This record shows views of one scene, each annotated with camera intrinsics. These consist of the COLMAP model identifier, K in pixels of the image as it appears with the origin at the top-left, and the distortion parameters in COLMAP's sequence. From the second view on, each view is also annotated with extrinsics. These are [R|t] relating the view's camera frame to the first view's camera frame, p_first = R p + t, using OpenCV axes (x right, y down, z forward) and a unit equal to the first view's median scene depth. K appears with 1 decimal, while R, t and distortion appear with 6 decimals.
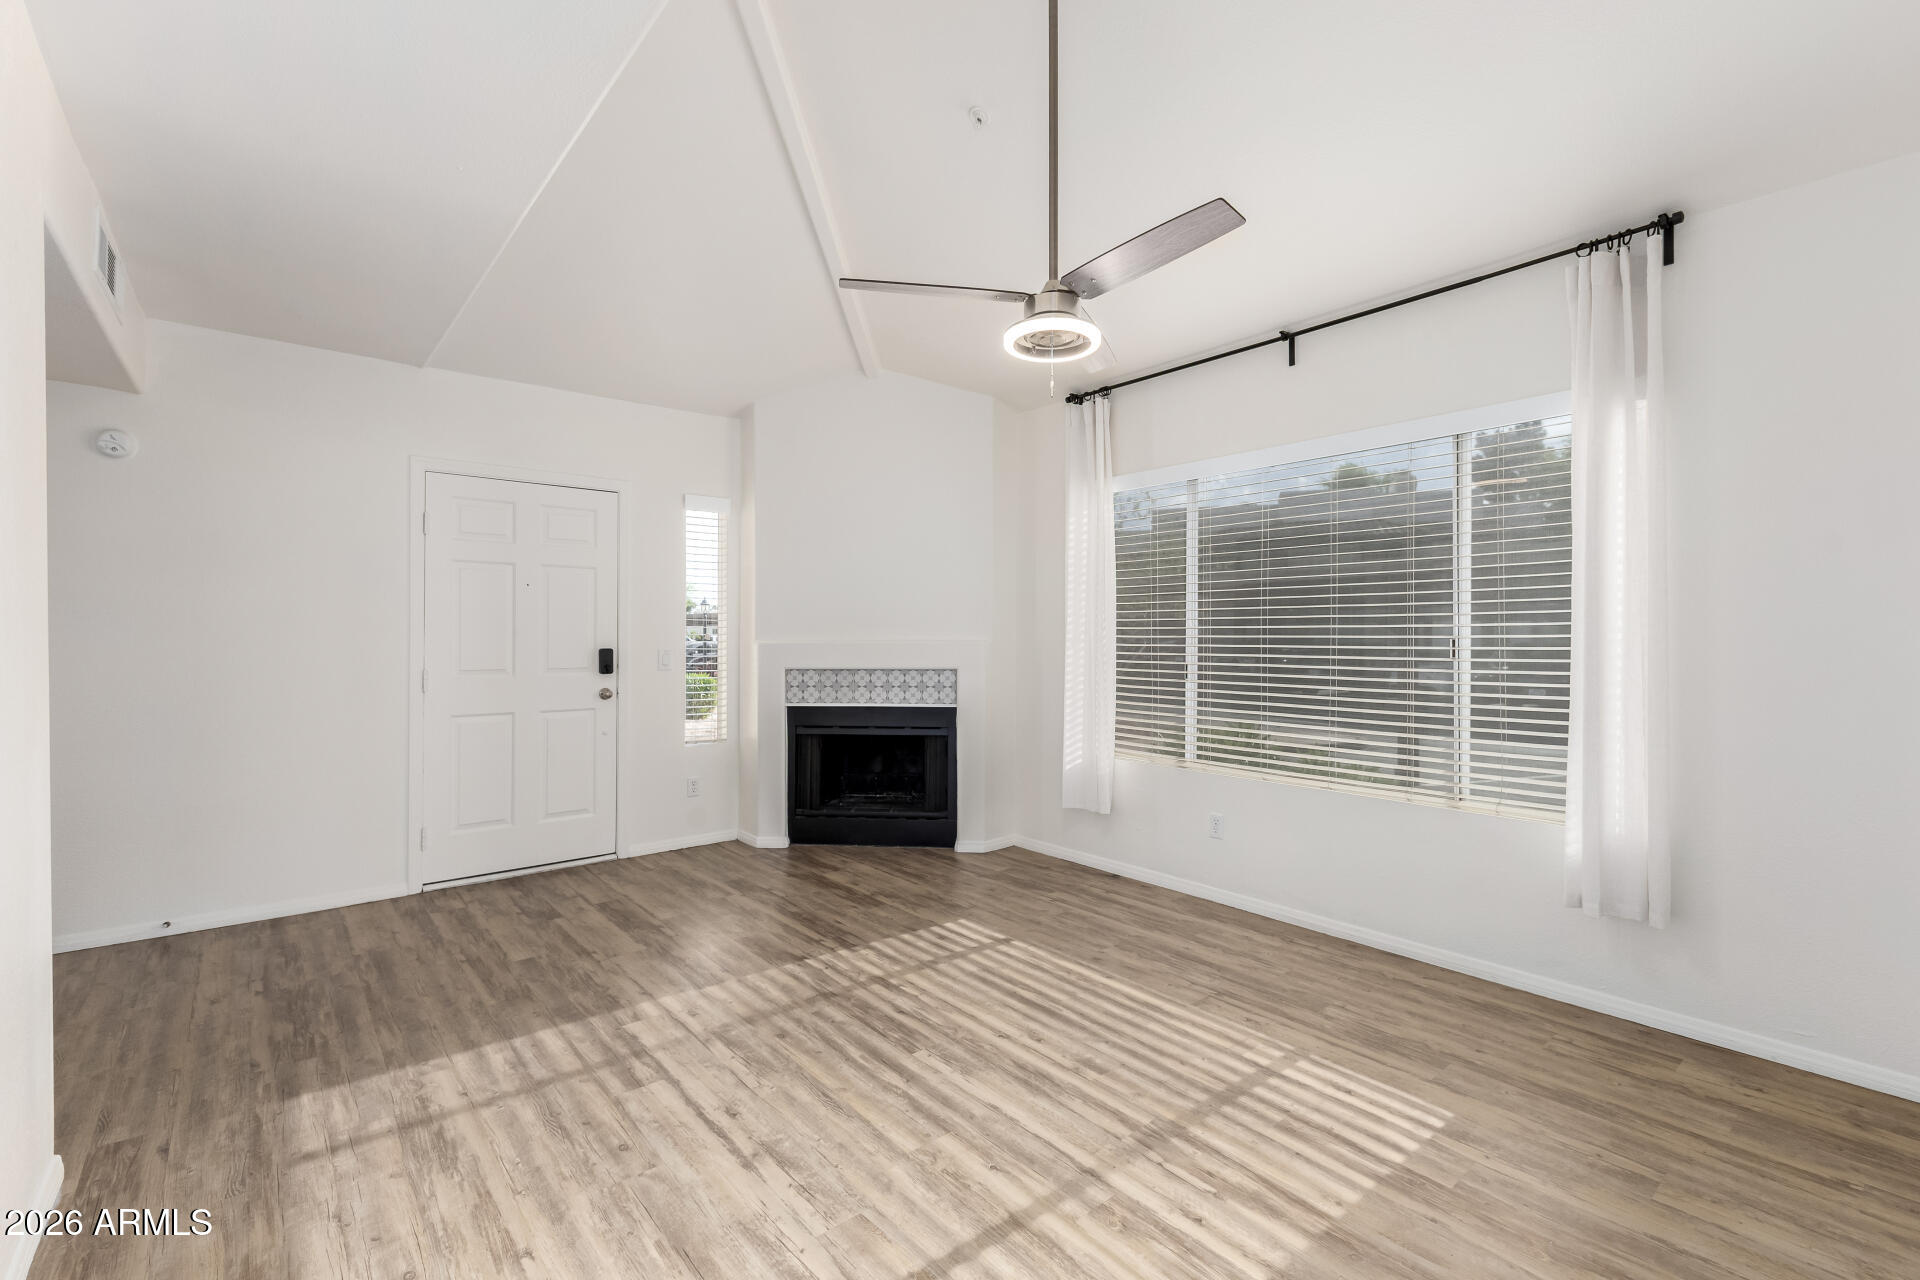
lens RADIAL K [[831.2, 0, 966.9], [0, 831.2, 633.7], [0, 0, 1]] dist [0.008069, -0.000915]
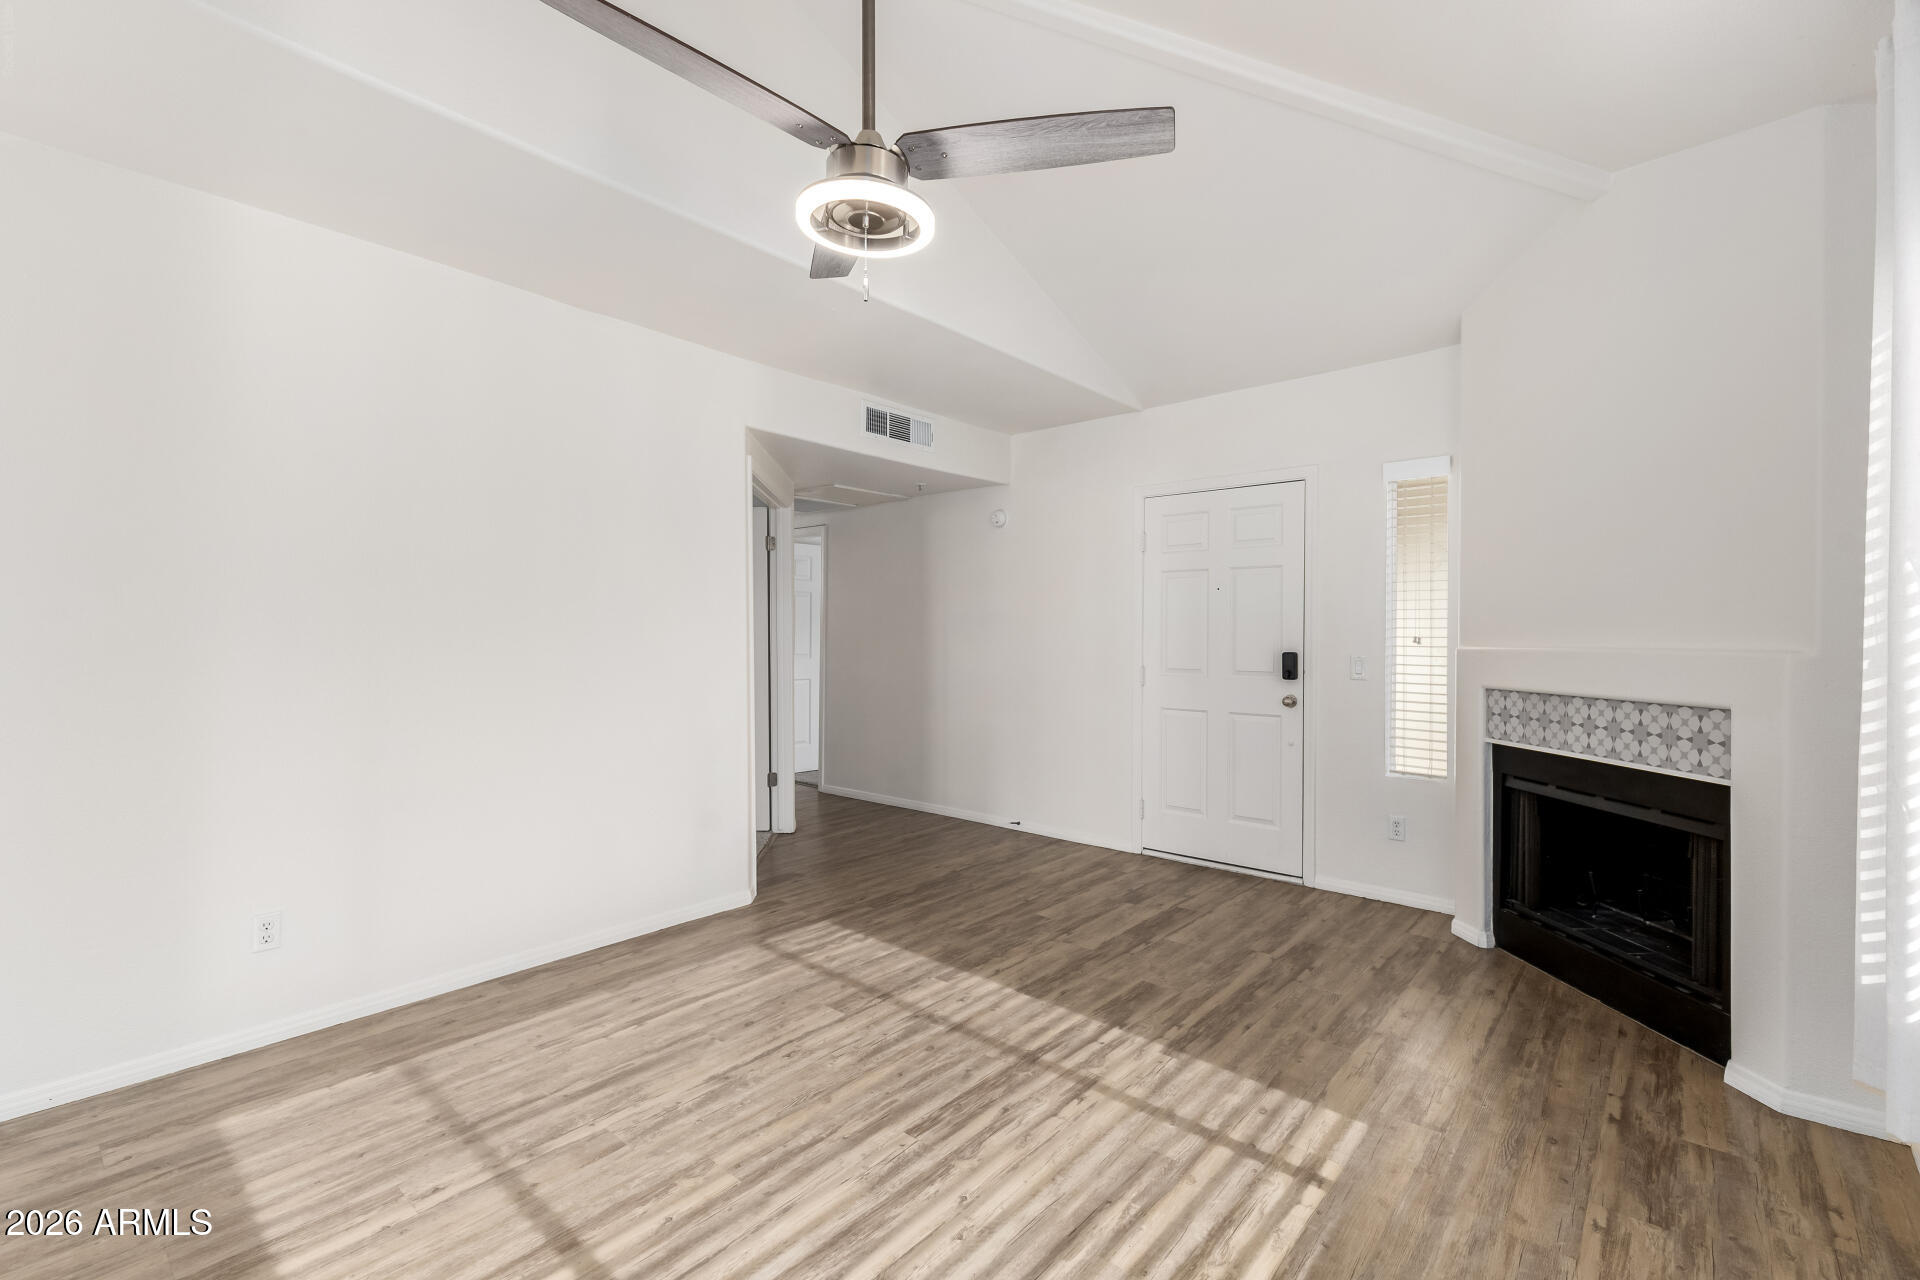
lens RADIAL K [[831.2, 0, 966.9], [0, 831.2, 633.7], [0, 0, 1]] dist [0.008069, -0.000915]
pose [[0.164534, -0.002064, -0.986369, 0.563196], [-0.001636, 0.999996, -0.002365, 0.000054], [0.986370, 0.002003, 0.164530, 0.667291]]
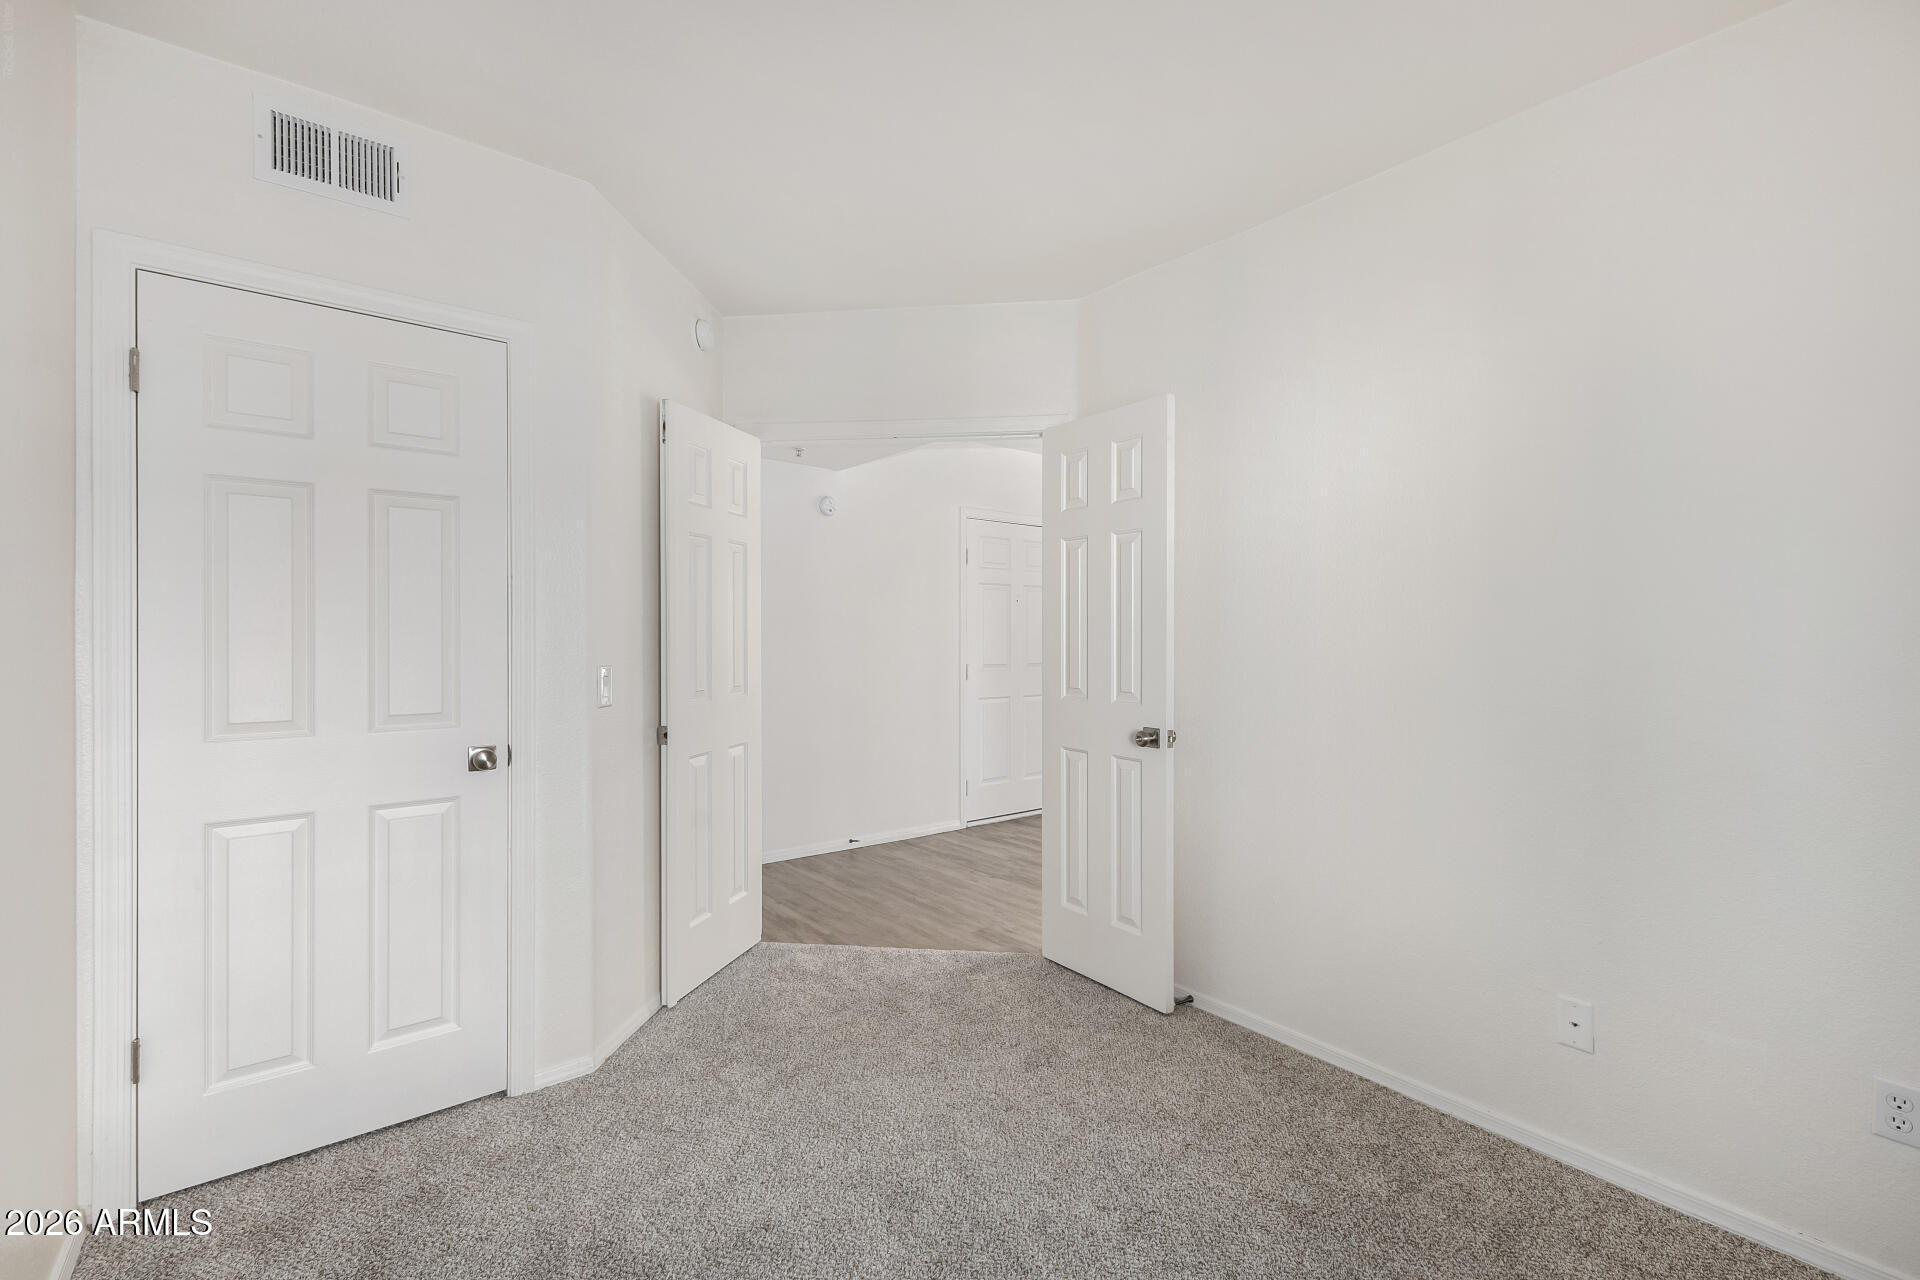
lens RADIAL K [[831.2, 0, 966.9], [0, 831.2, 633.7], [0, 0, 1]] dist [0.008069, -0.000915]
pose [[0.999654, -0.008540, -0.024873, -0.734548], [0.008495, 0.999962, -0.001934, -0.002290], [0.024889, 0.001722, 0.999689, -0.423766]]
